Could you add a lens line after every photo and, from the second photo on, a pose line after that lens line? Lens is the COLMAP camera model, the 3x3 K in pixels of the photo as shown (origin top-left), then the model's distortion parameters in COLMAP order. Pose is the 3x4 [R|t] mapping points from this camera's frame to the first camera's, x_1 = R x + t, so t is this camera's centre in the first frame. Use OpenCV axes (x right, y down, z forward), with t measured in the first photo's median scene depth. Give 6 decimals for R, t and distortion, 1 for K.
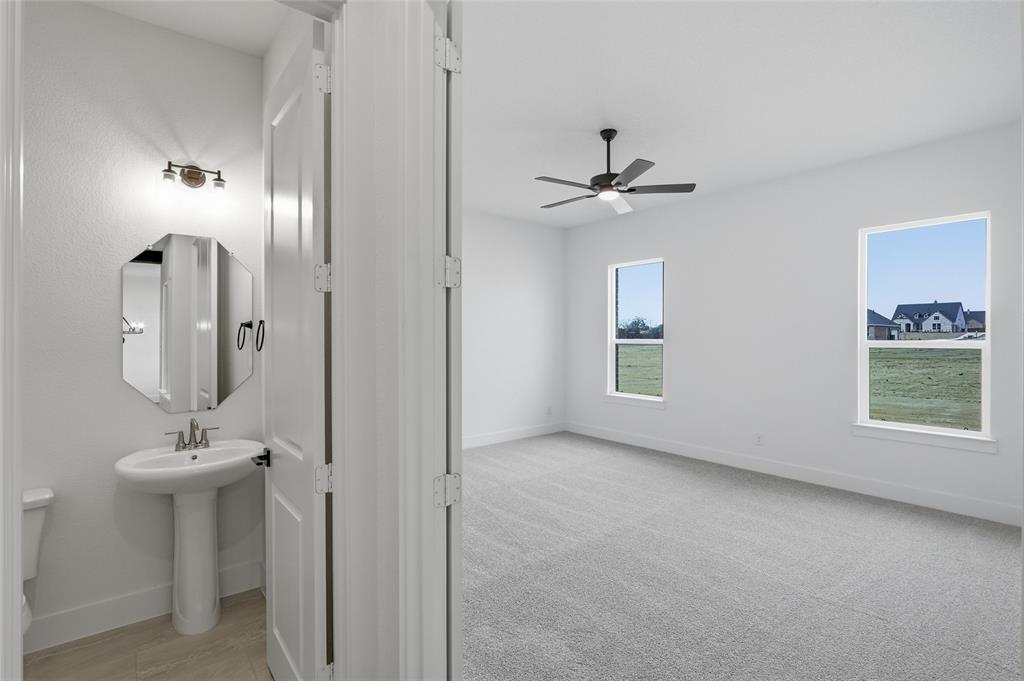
lens RADIAL K [[484.3, 0, 496.7], [0, 484.3, 337.4], [0, 0, 1]] dist [-0.017992, 0.003012]
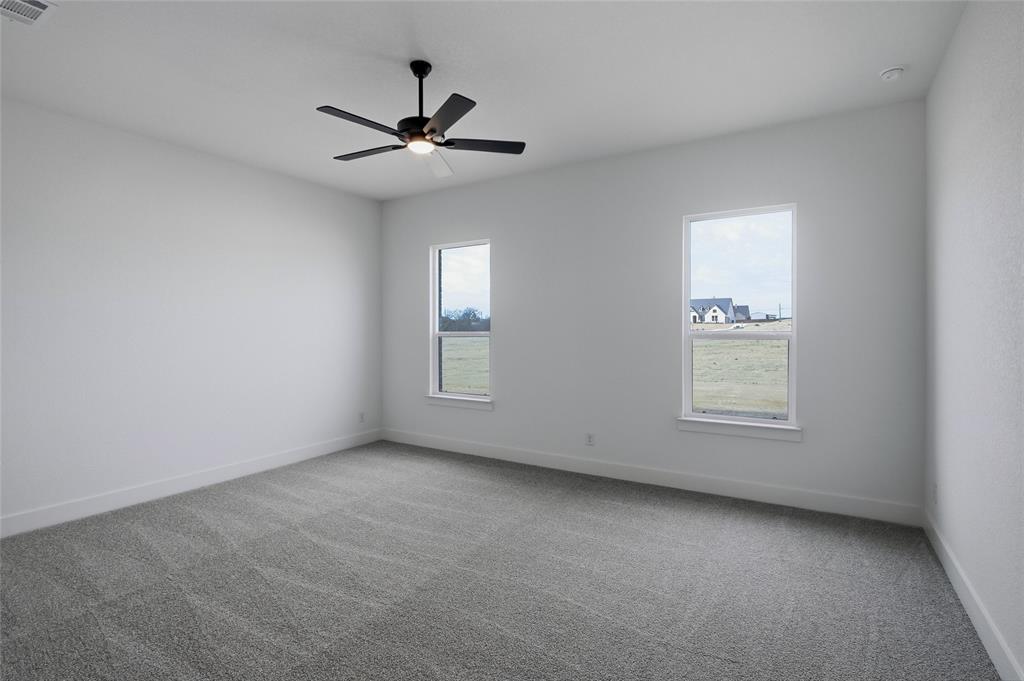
lens RADIAL K [[484.3, 0, 510.6], [0, 484.3, 335.4], [0, 0, 1]] dist [-0.017992, 0.003012]
pose [[0.934150, -0.009786, 0.356746, 0.075015], [0.004997, 0.999885, 0.014343, -0.001040], [-0.356846, -0.011616, 0.934091, 0.189926]]
